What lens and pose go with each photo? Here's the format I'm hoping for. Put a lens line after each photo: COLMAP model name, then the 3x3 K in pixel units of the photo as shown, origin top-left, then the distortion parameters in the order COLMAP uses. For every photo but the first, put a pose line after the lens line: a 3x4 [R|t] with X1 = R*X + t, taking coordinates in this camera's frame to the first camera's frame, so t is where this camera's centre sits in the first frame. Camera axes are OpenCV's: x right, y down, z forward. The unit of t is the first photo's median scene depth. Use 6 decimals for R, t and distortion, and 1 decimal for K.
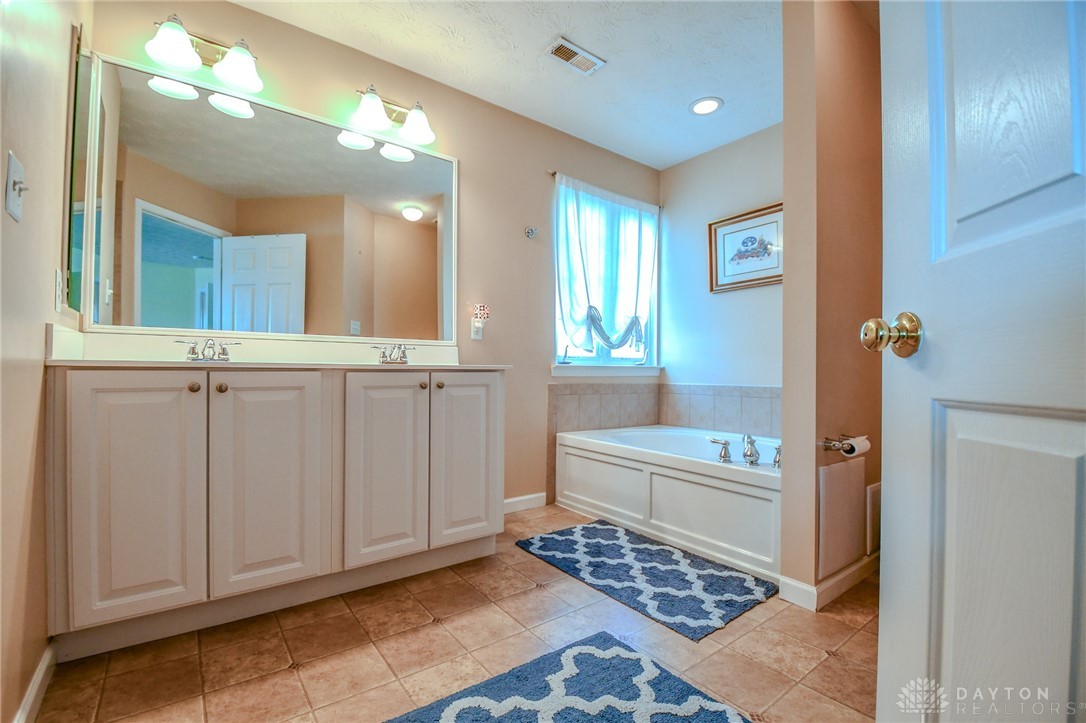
lens RADIAL K [[474.2, 0, 535.1], [0, 474.2, 368.0], [0, 0, 1]] dist [0.020123, -0.025807]
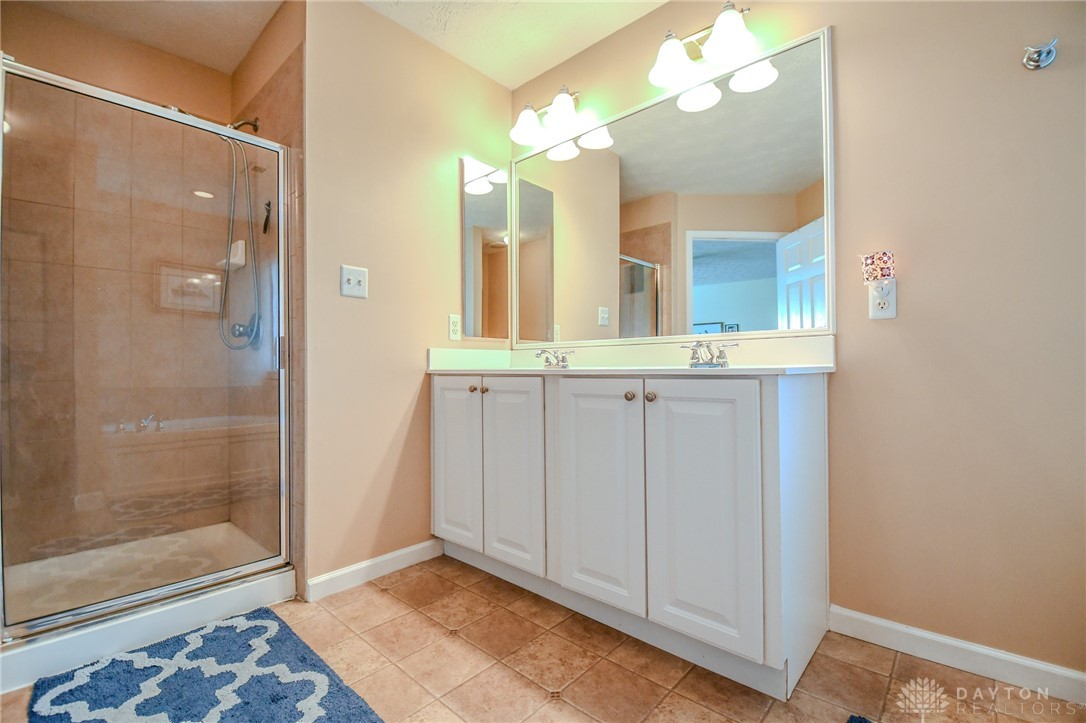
lens RADIAL K [[474.2, 0, 535.1], [0, 474.2, 368.0], [0, 0, 1]] dist [0.020123, -0.025807]
pose [[0.179240, -0.011418, -0.983739, 0.471268], [0.010321, 0.999899, -0.009725, -0.002266], [0.983751, -0.008410, 0.179340, 0.690207]]
